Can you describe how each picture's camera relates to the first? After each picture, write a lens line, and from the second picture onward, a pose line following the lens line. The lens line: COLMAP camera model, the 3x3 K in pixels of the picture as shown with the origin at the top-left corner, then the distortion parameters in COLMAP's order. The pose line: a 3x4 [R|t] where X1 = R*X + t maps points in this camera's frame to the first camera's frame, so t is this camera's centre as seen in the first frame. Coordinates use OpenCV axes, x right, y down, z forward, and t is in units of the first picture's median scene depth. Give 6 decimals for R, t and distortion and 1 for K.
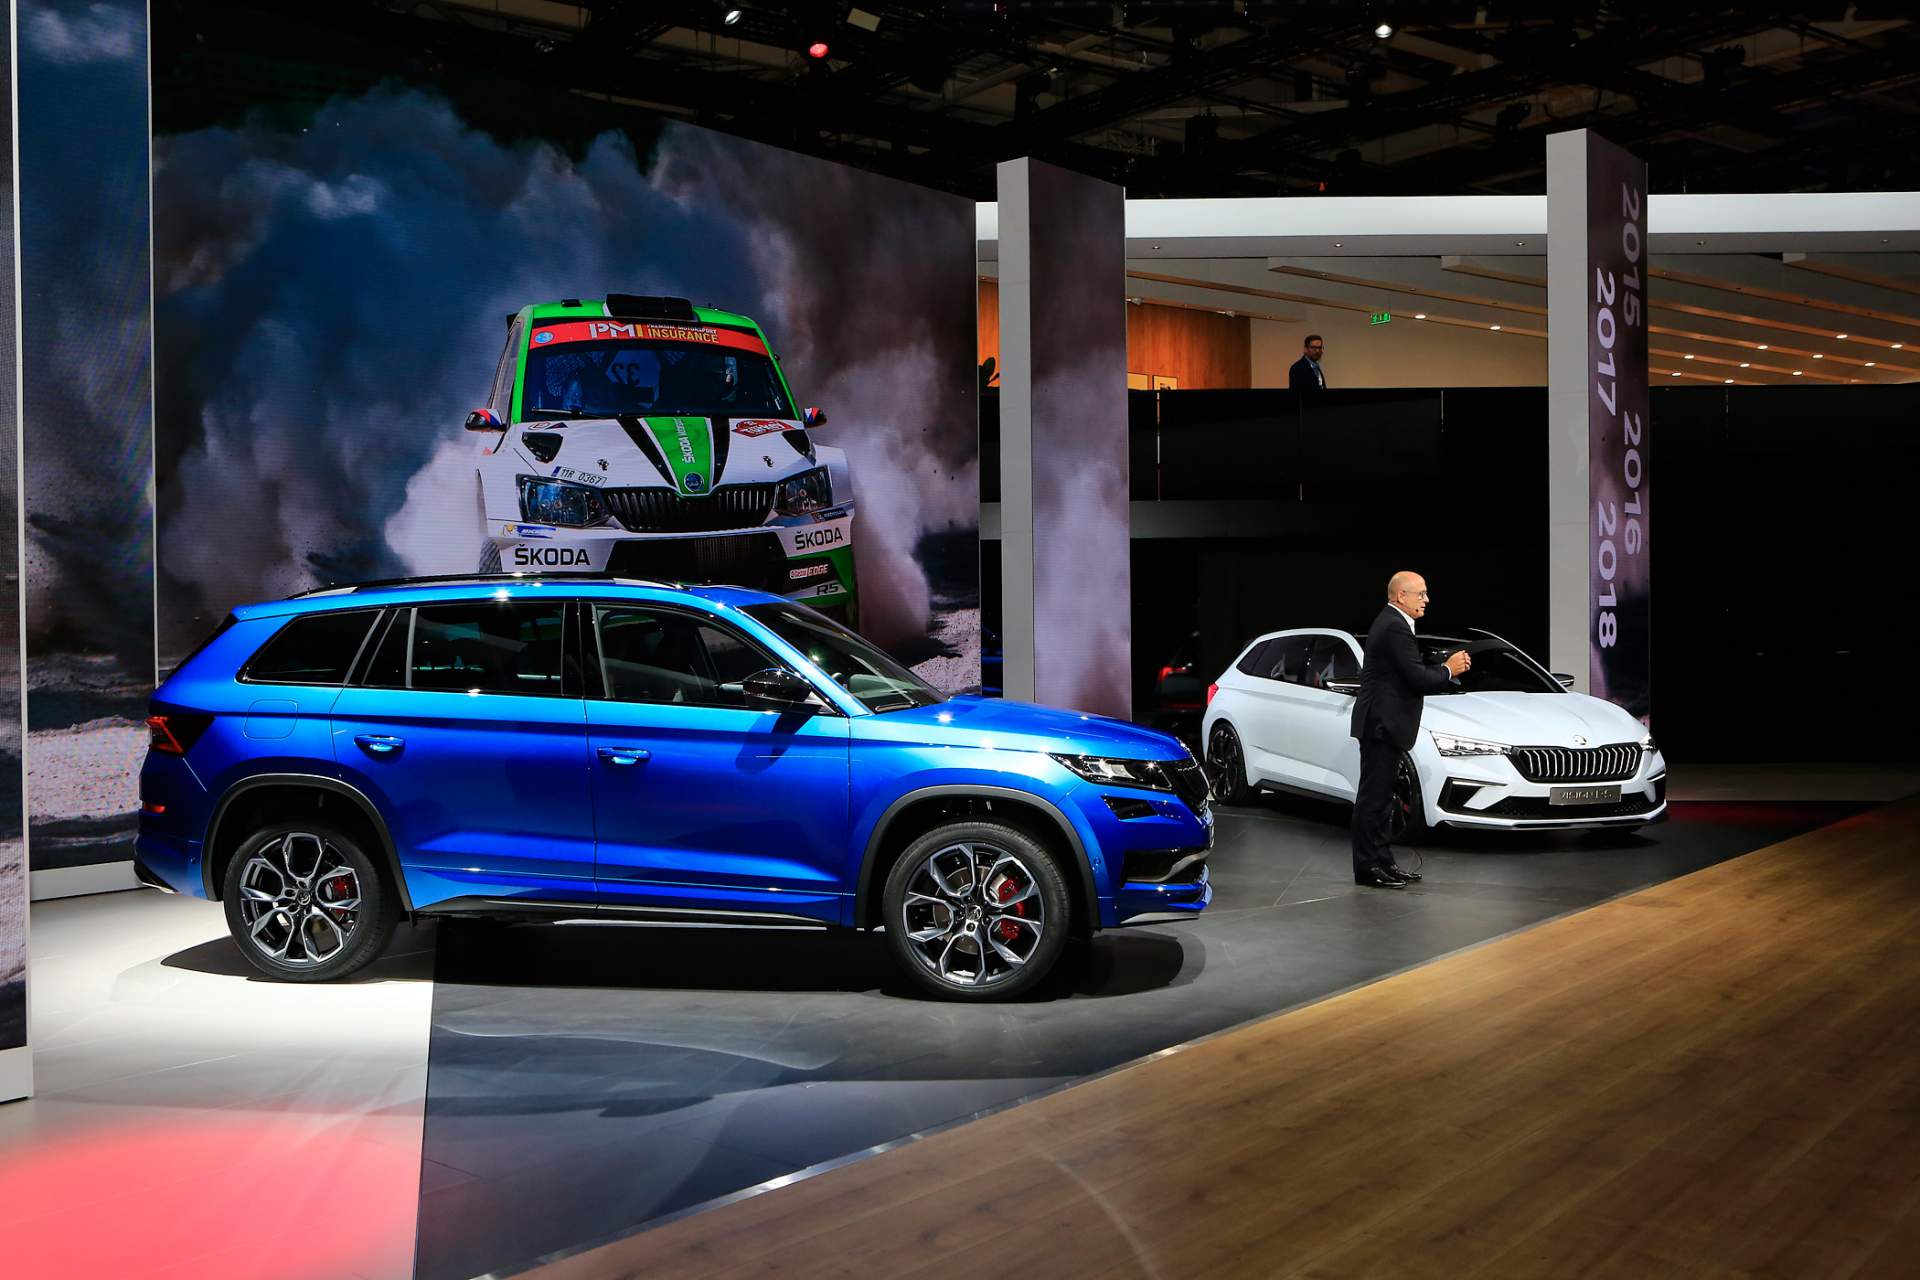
lens RADIAL K [[1828.5, 0, 960.0], [0, 1828.5, 640.0], [0, 0, 1]] dist [-0.052820, 0.007077]
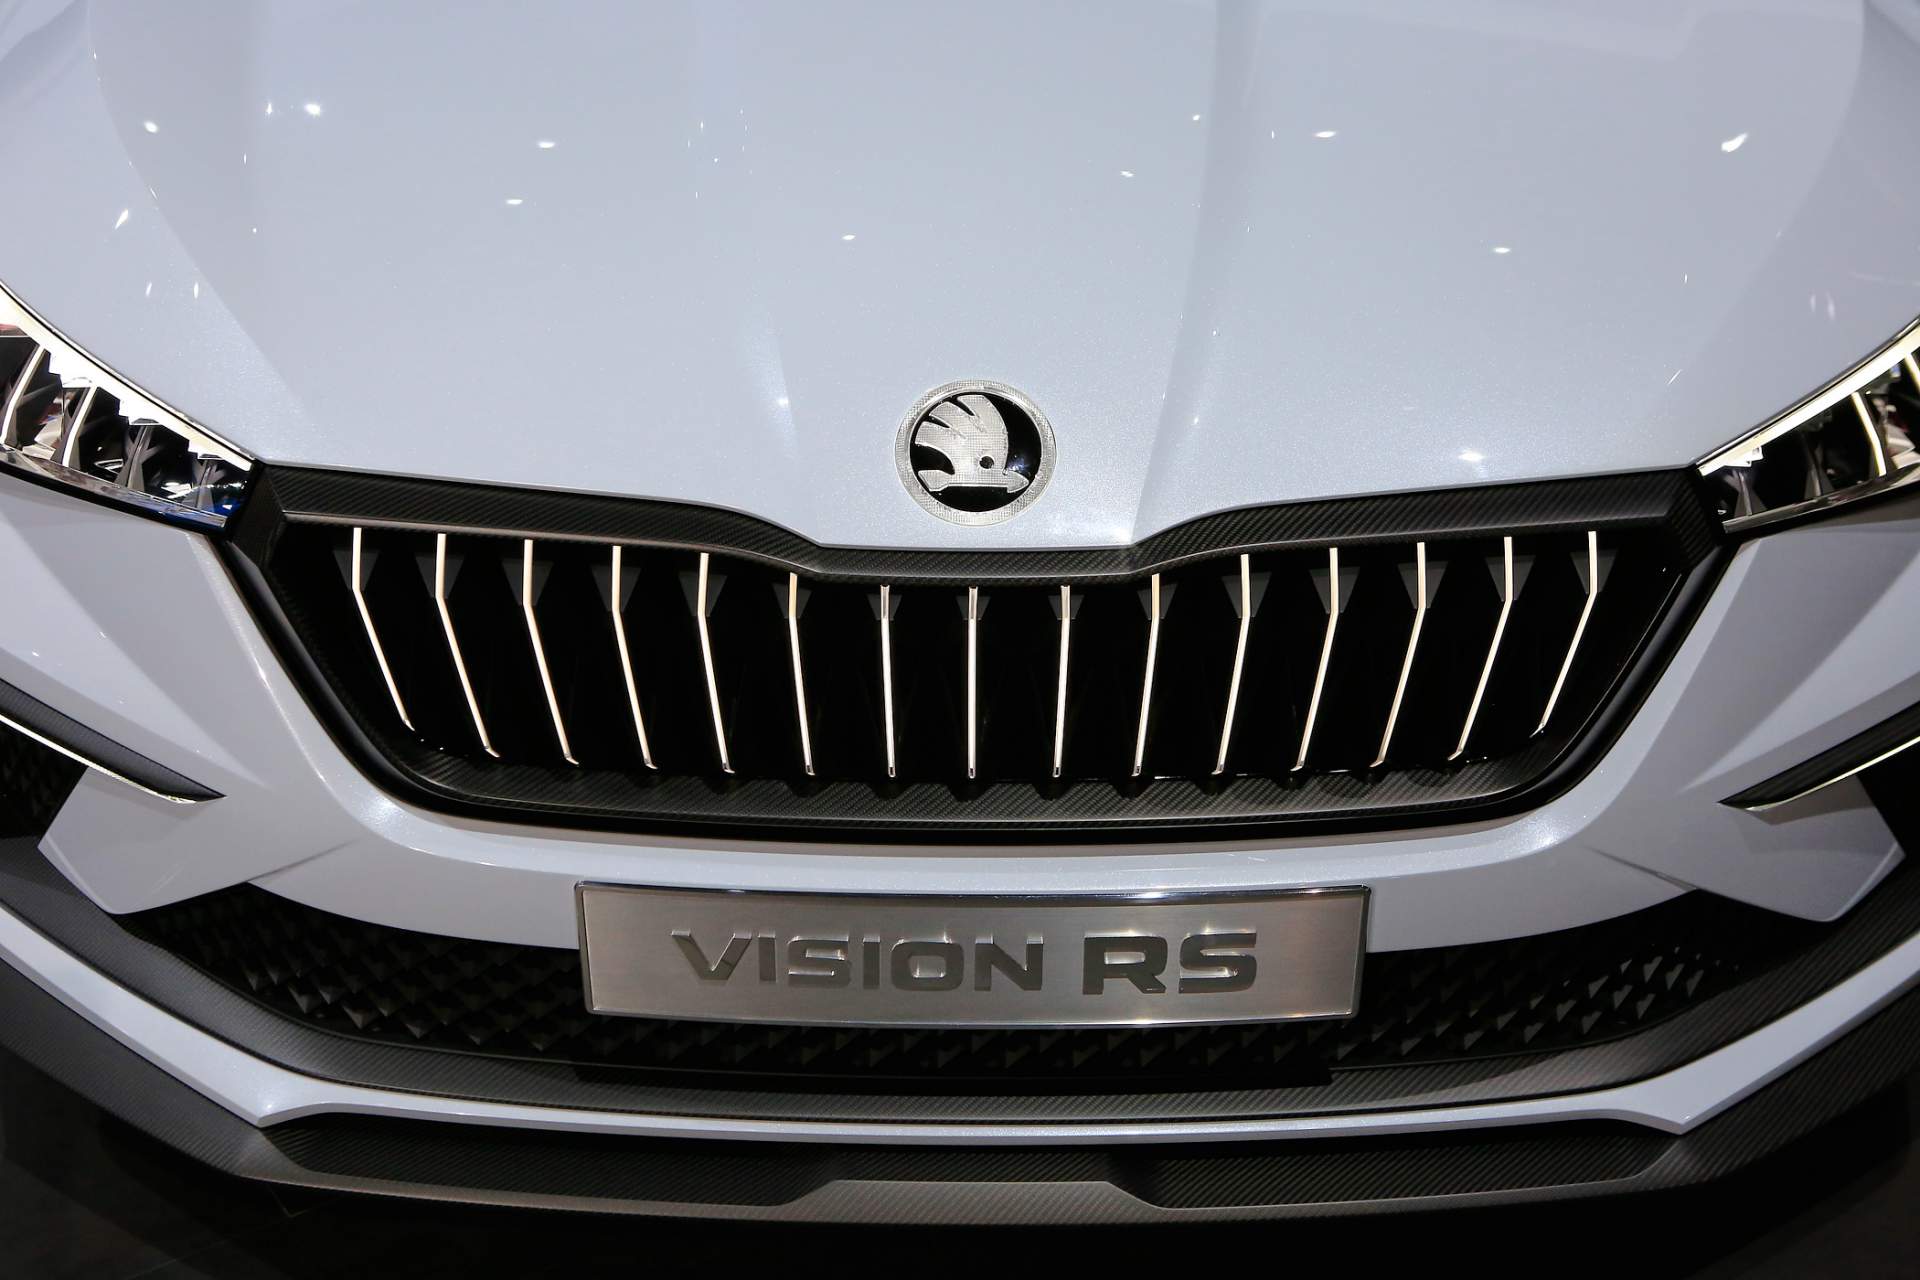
lens RADIAL K [[2681.2, 0, 960.0], [0, 2681.2, 640.0], [0, 0, 1]] dist [-0.022958, -0.030299]
pose [[0.958093, 0.134366, -0.252990, 0.379894], [-0.009421, 0.897469, 0.440976, -0.000477], [0.286303, -0.420113, 0.861125, 0.869515]]
